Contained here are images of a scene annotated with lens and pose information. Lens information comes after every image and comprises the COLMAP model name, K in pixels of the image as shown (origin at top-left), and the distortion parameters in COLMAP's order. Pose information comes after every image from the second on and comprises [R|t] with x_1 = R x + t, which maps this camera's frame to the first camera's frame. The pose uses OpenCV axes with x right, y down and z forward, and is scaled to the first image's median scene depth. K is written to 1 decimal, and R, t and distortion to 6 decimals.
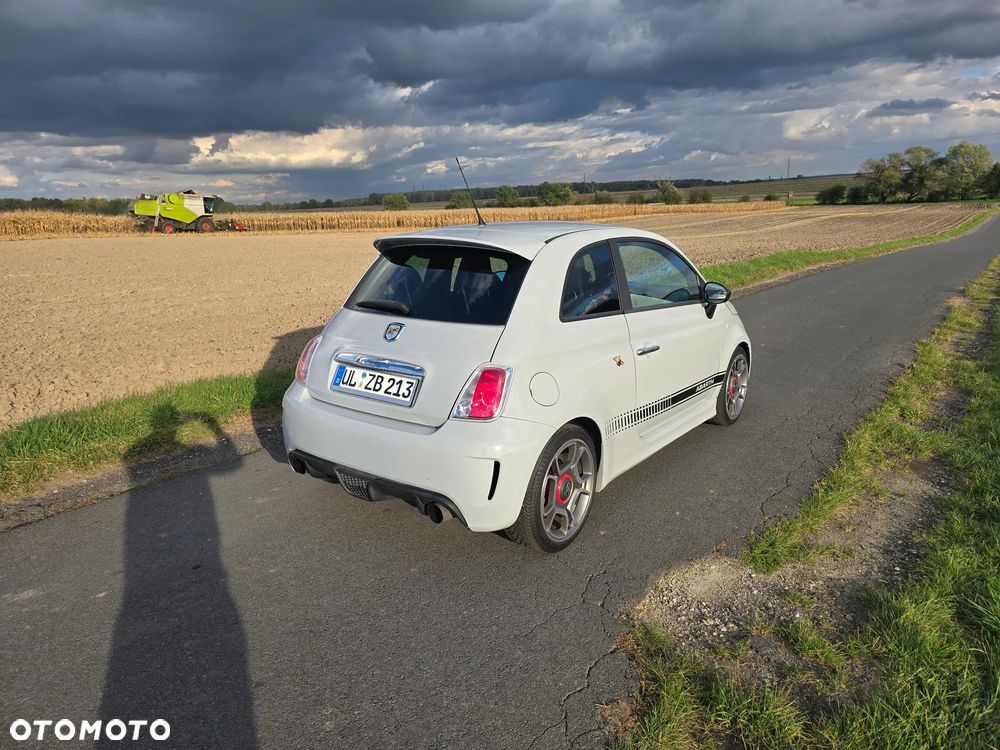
lens RADIAL K [[663.7, 0, 500.0], [0, 663.7, 375.0], [0, 0, 1]] dist [0.066417, -0.060715]
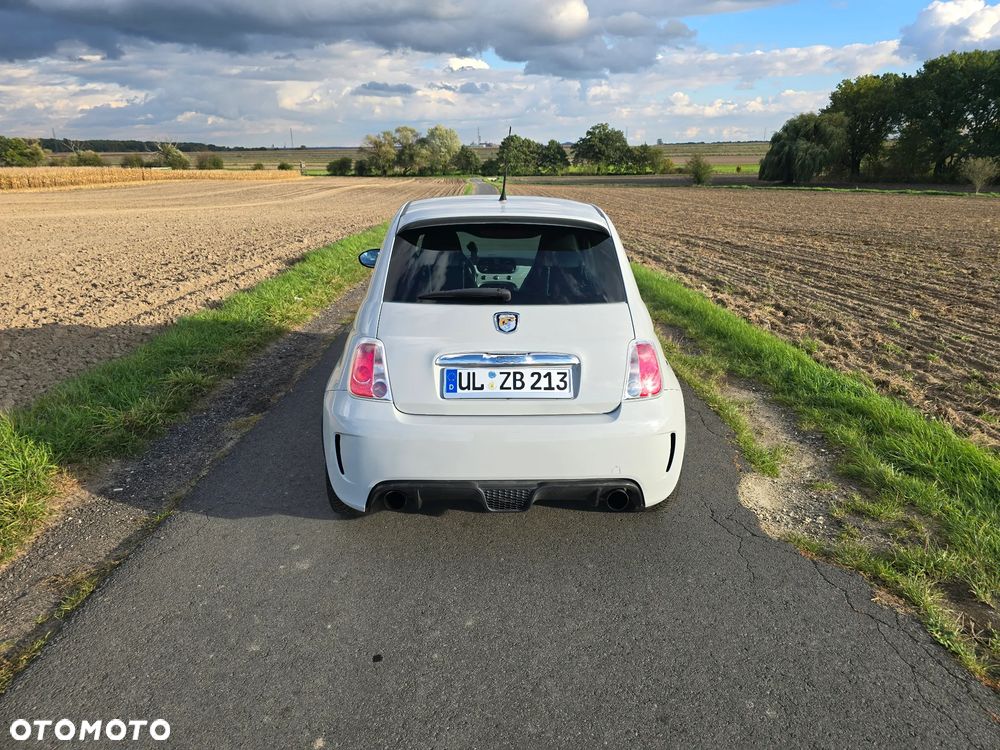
lens RADIAL K [[663.7, 0, 500.0], [0, 663.7, 375.0], [0, 0, 1]] dist [0.066417, -0.060715]
pose [[0.779619, -0.160046, 0.605458, -0.708258], [0.133251, 0.987048, 0.089334, -0.074147], [-0.611913, 0.011032, 0.790848, 0.296395]]
